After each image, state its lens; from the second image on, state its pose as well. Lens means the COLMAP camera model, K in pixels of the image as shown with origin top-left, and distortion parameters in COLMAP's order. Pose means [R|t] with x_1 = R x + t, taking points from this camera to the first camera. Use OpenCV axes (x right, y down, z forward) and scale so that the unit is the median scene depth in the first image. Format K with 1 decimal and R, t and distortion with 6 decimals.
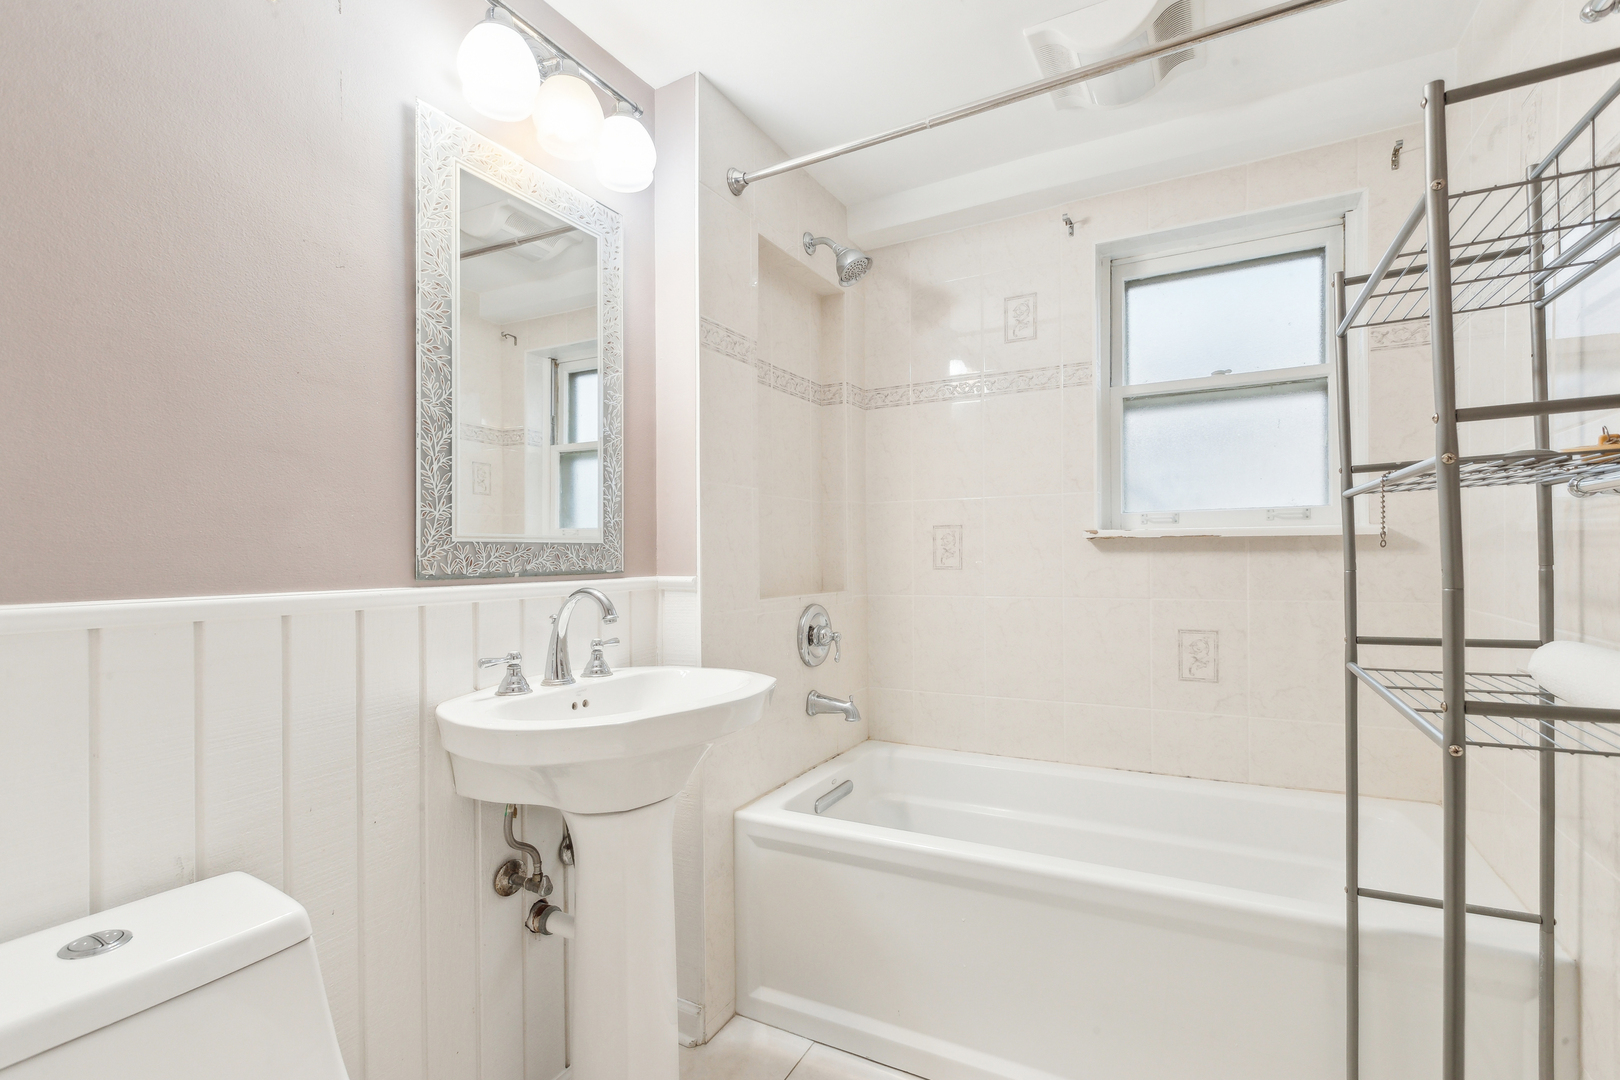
lens RADIAL K [[736.2, 0, 808.4], [0, 736.2, 545.5], [0, 0, 1]] dist [0.003886, 0.000305]
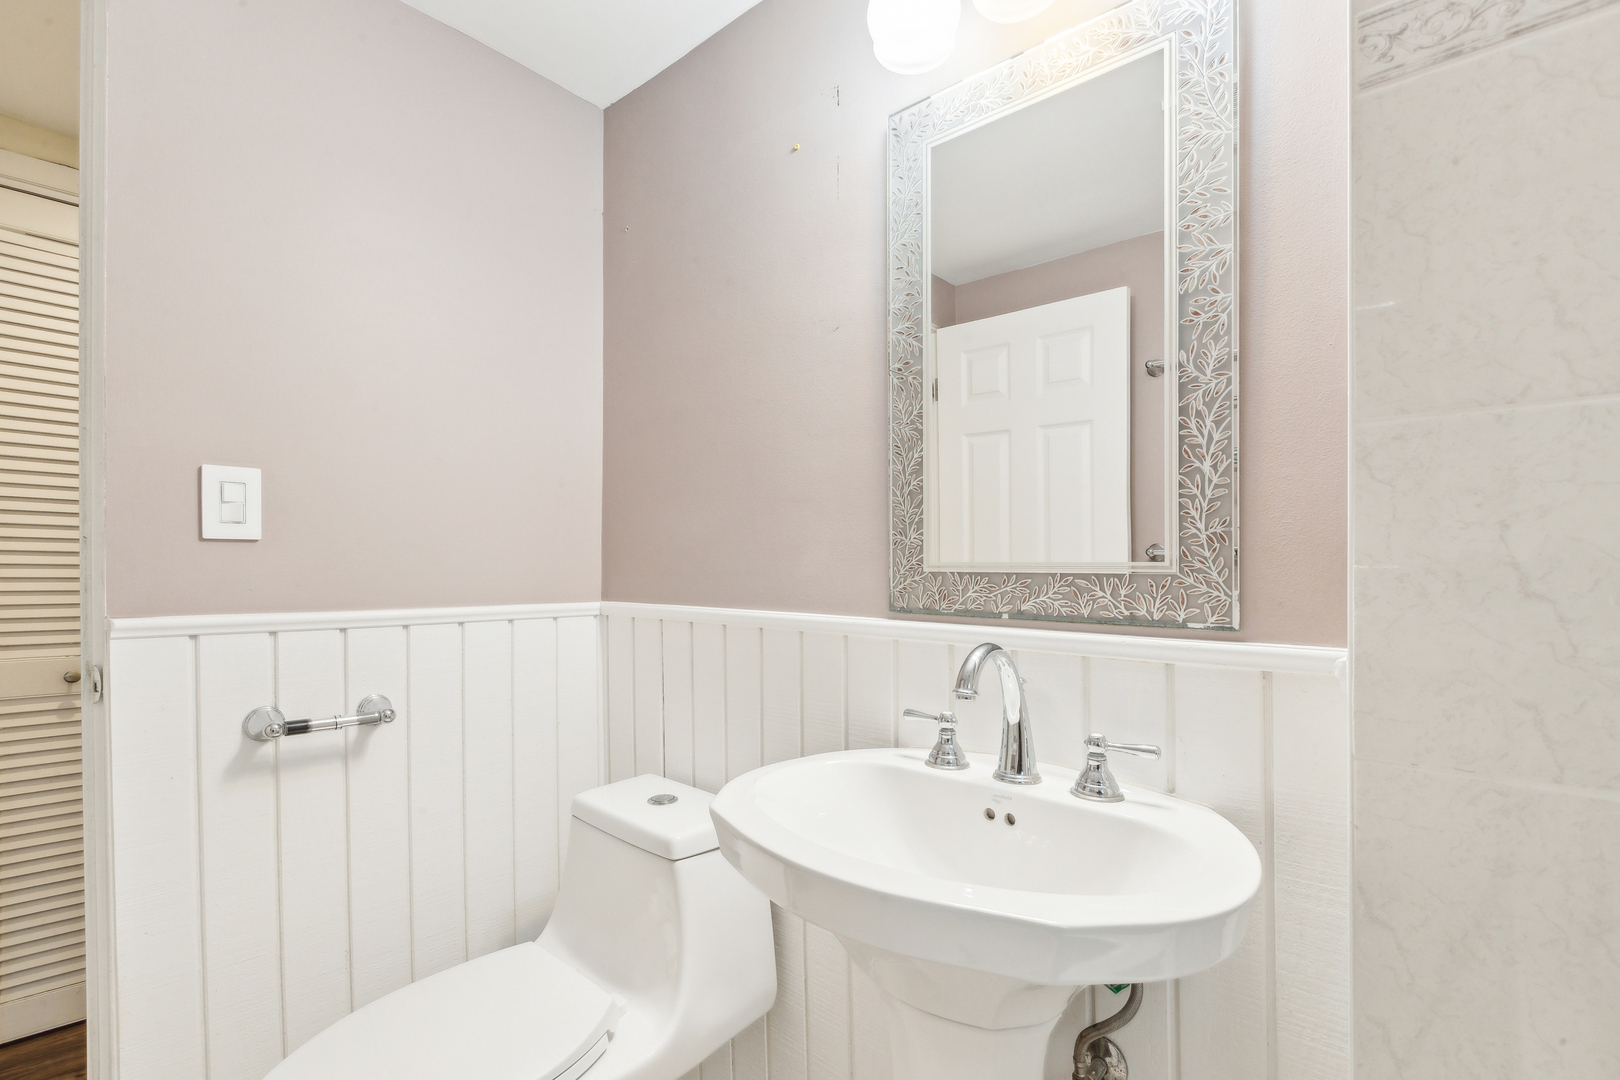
lens RADIAL K [[736.2, 0, 807.8], [0, 736.2, 545.3], [0, 0, 1]] dist [0.003886, 0.000305]
pose [[-0.206456, -0.024576, -0.978147, 0.416232], [0.005899, 0.999635, -0.026361, -0.014792], [0.978438, -0.011212, -0.206236, 1.049008]]
